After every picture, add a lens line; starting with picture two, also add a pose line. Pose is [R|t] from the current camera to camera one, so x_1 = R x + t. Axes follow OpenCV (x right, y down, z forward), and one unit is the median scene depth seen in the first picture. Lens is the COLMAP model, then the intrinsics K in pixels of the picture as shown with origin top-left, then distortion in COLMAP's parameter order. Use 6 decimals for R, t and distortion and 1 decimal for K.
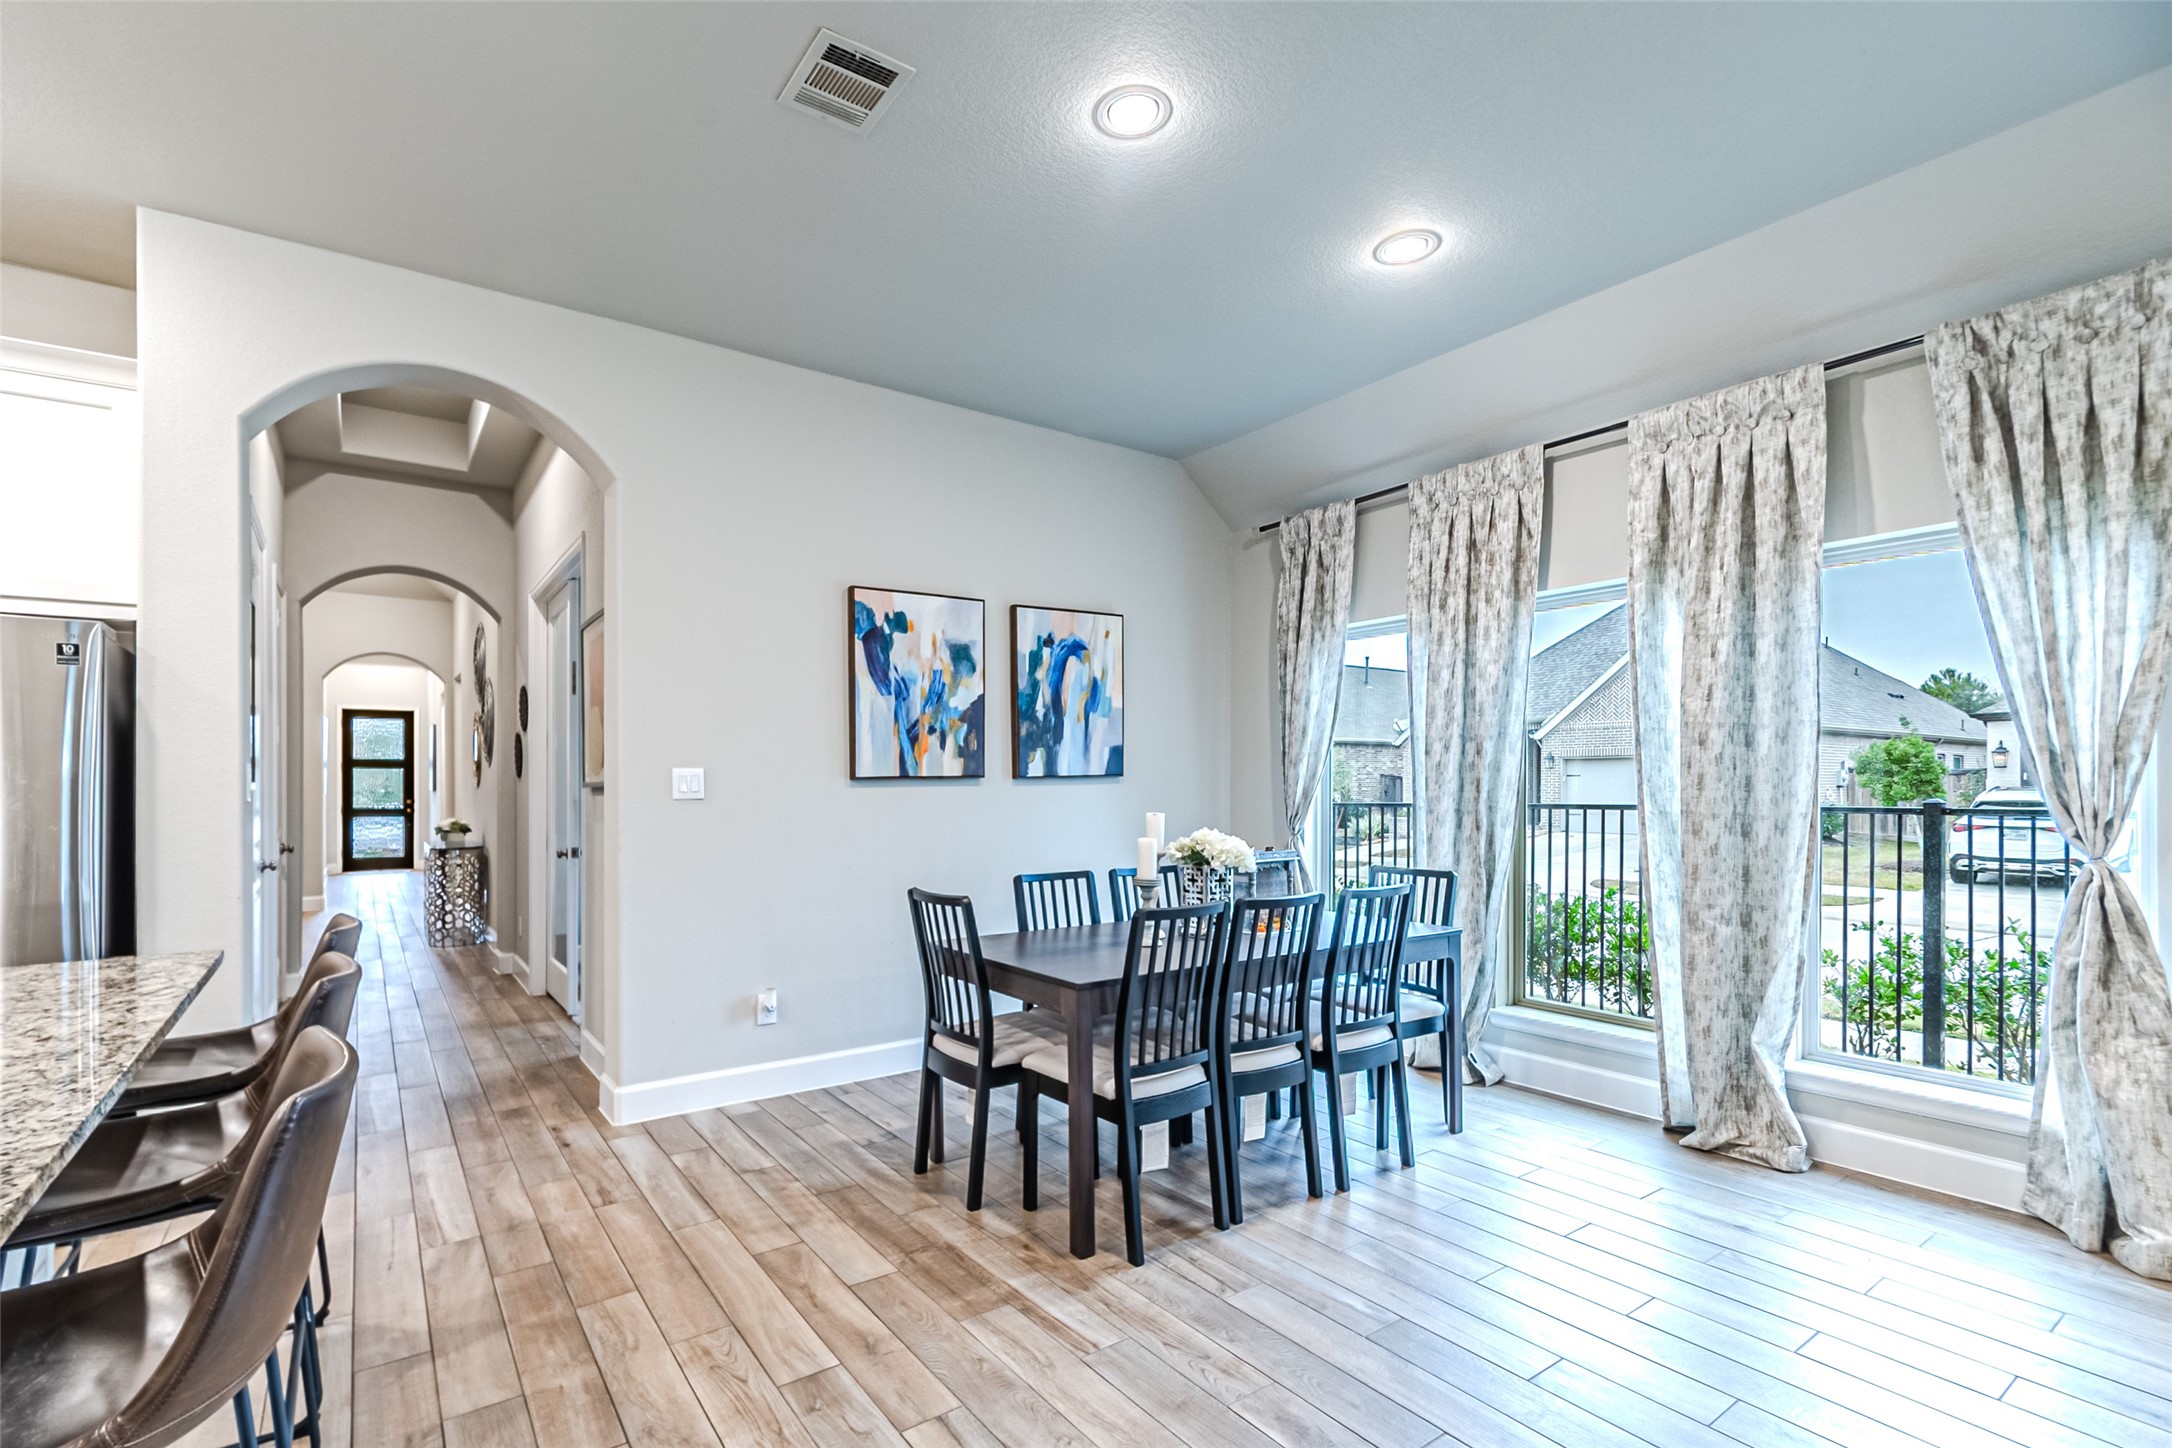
lens RADIAL K [[1024.2, 0, 1083.2], [0, 1024.2, 762.6], [0, 0, 1]] dist [-0.000164, 0.000206]
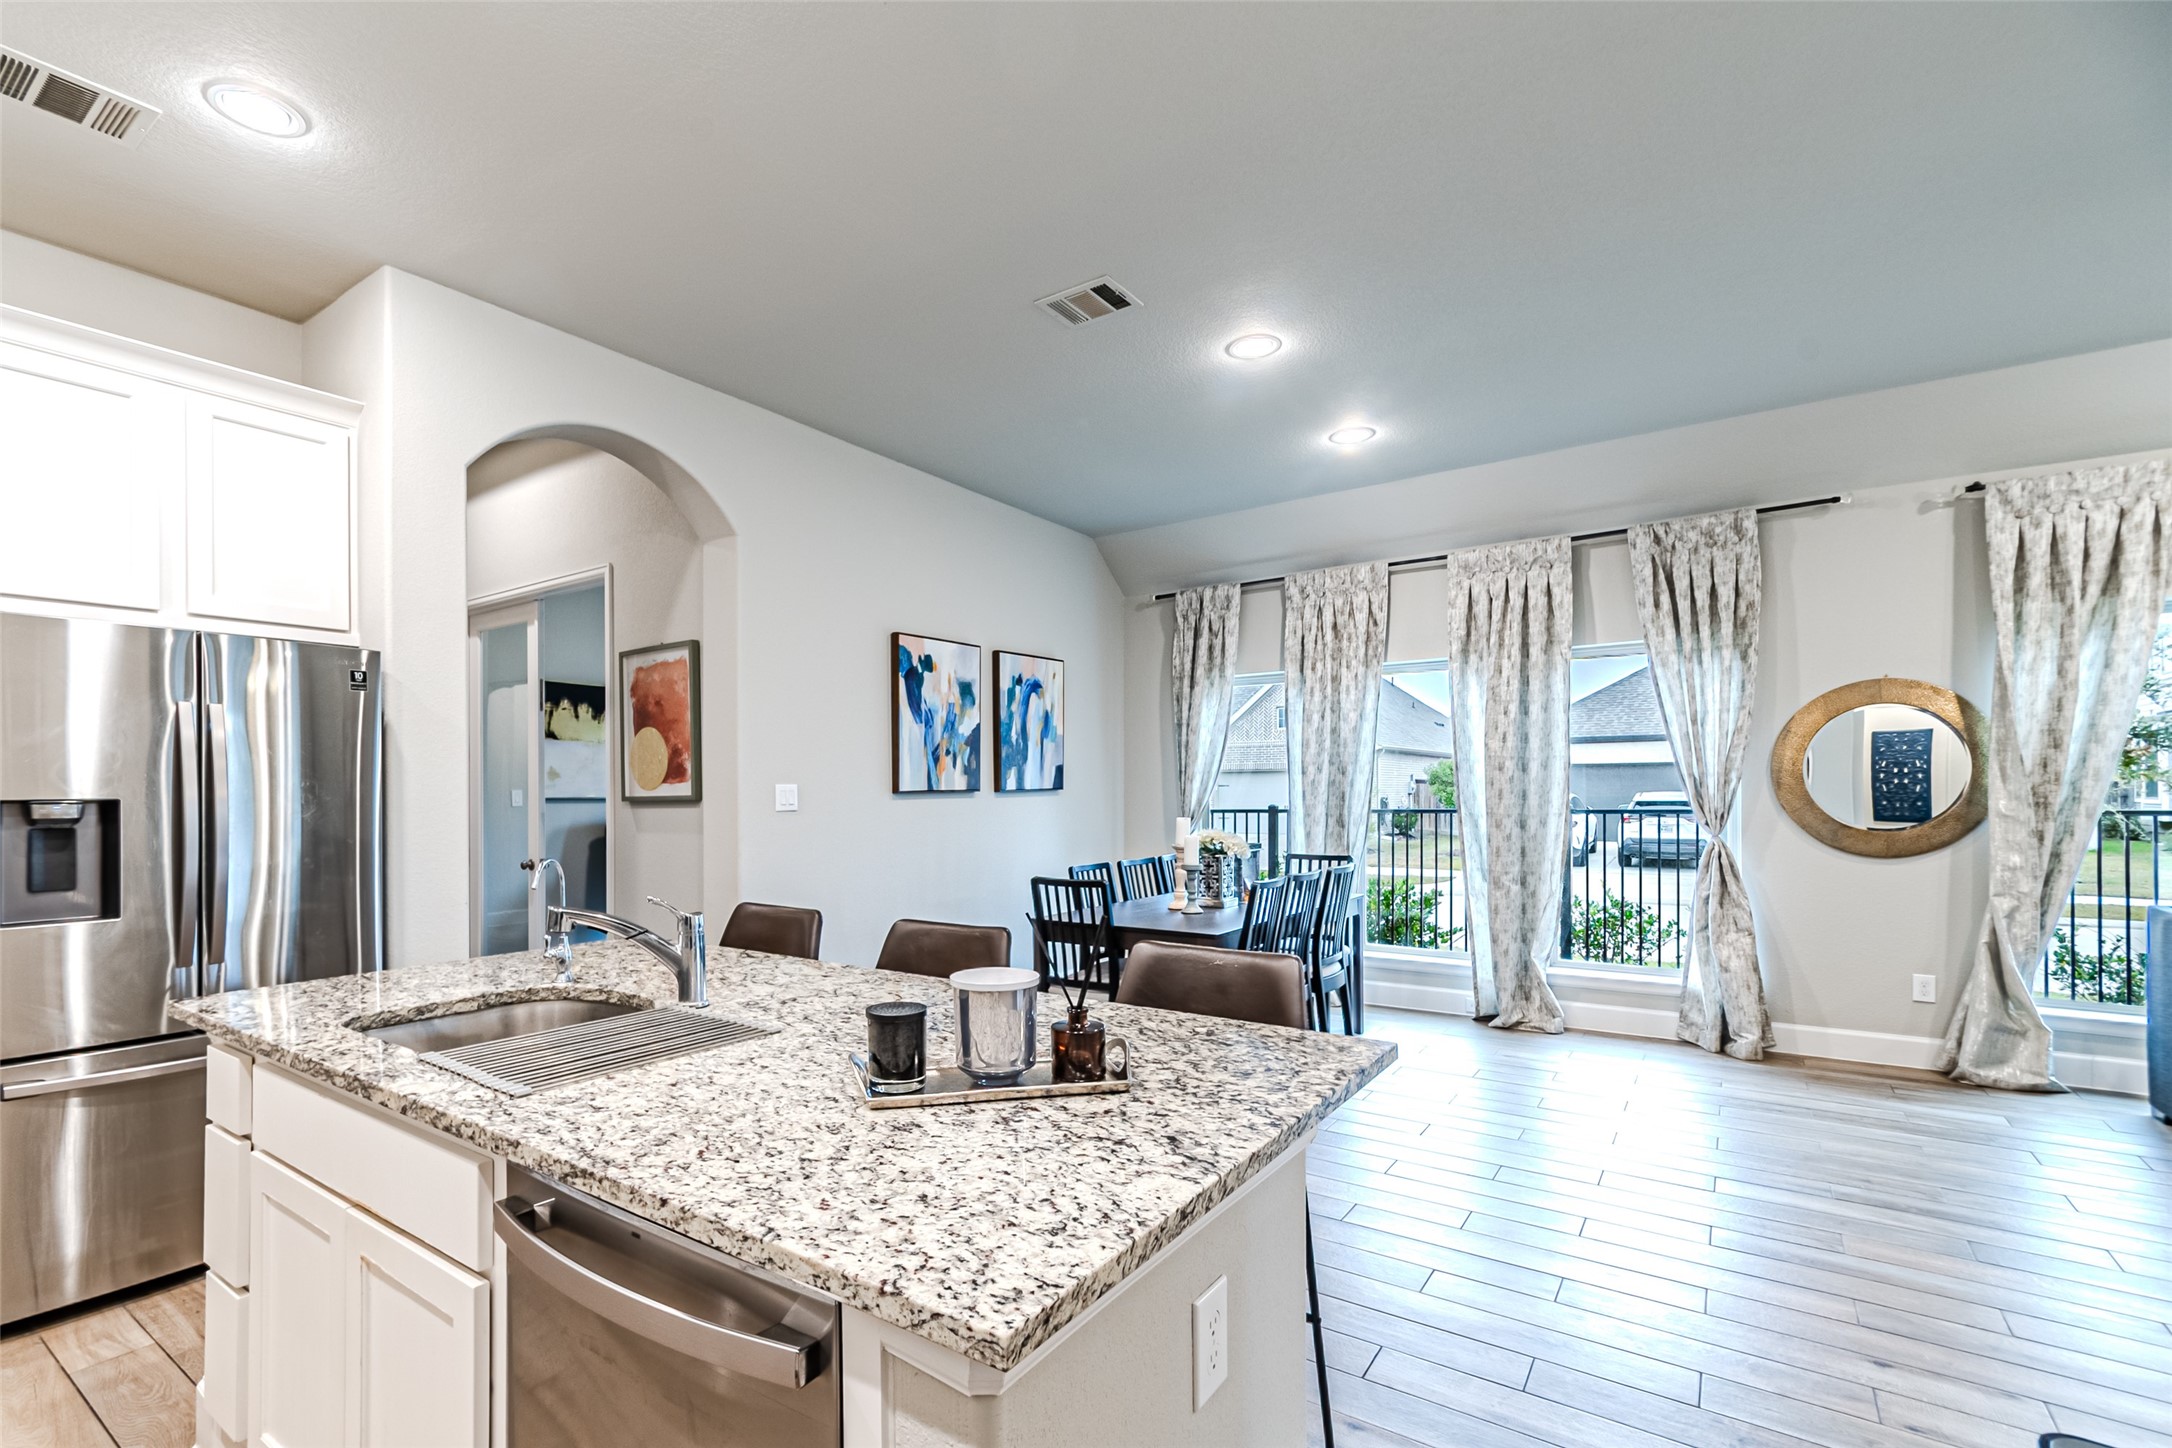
lens RADIAL K [[997.7, 0, 1080.4], [0, 997.7, 779.9], [0, 0, 1]] dist [0.015490, -0.000027]
pose [[0.942598, 0.004508, 0.333899, -0.473621], [-0.005373, 0.999984, 0.001668, -0.001767], [-0.333886, -0.003367, 0.942607, -0.210836]]
